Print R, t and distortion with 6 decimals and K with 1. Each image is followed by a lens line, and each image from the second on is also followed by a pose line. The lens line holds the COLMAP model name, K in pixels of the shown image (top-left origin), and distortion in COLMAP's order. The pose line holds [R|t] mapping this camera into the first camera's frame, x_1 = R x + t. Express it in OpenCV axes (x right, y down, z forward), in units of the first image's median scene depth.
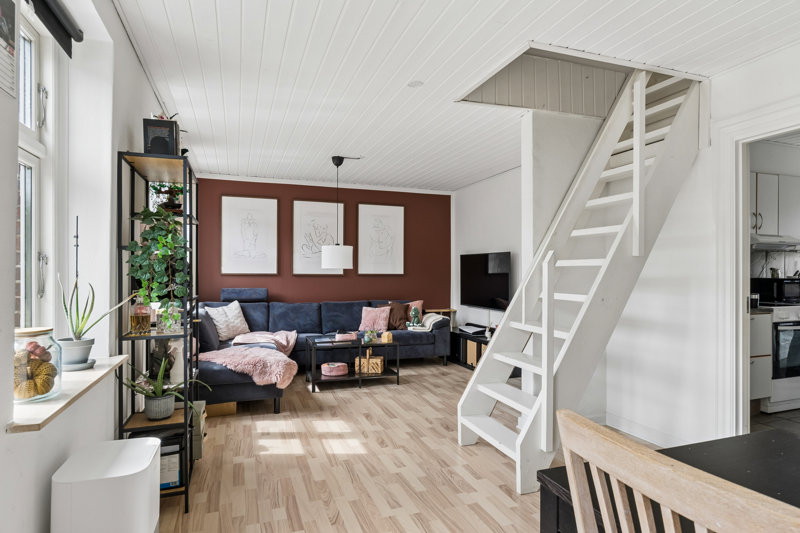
lens RADIAL K [[456.9, 0, 402.1], [0, 456.9, 273.4], [0, 0, 1]] dist [-0.000609, -0.000346]
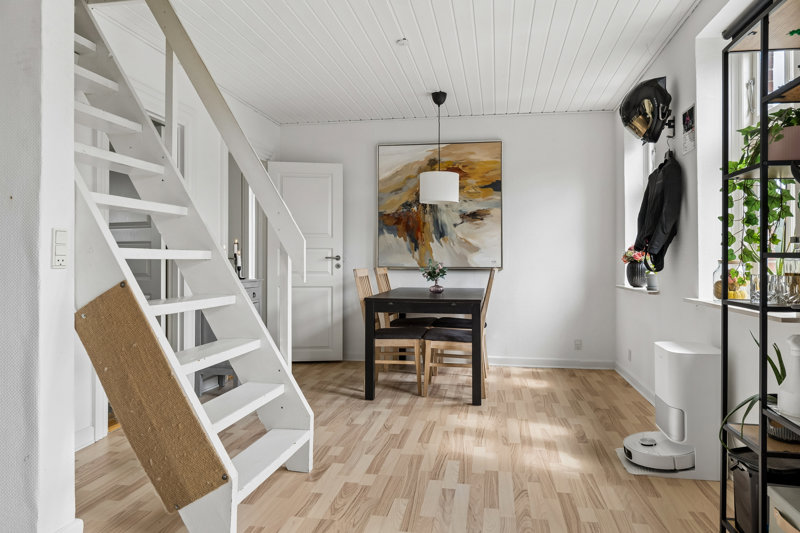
lens RADIAL K [[518.8, 0, 400.0], [0, 518.8, 266.5], [0, 0, 1]] dist [0.000310, 0.000327]
pose [[-0.865826, -0.014956, 0.500121, -0.207384], [-0.005794, 0.999786, 0.019866, 0.031525], [-0.500311, 0.014303, -0.865728, 0.933203]]
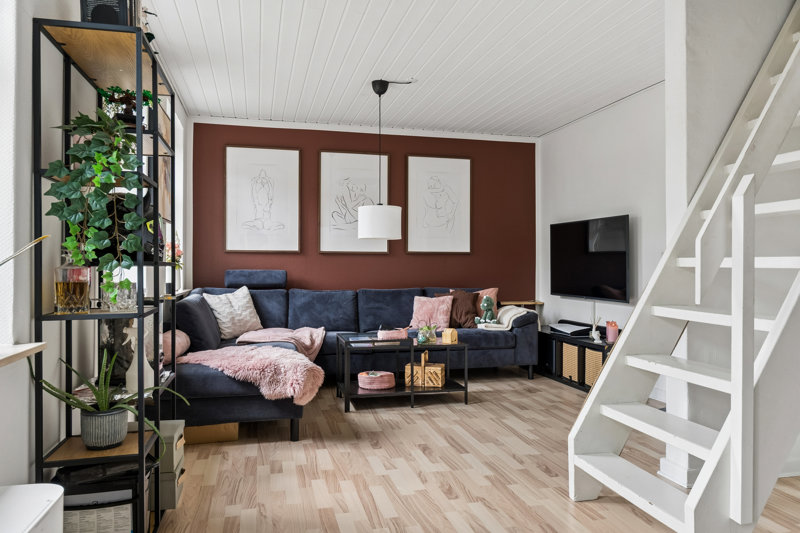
lens RADIAL K [[568.9, 0, 400.0], [0, 568.9, 266.5], [0, 0, 1]] dist [0.002457, 0.001764]
pose [[0.994631, -0.002516, -0.103459, -0.019532], [0.002460, 0.999997, -0.000669, 0.034077], [0.103460, 0.000411, 0.994634, 0.125656]]
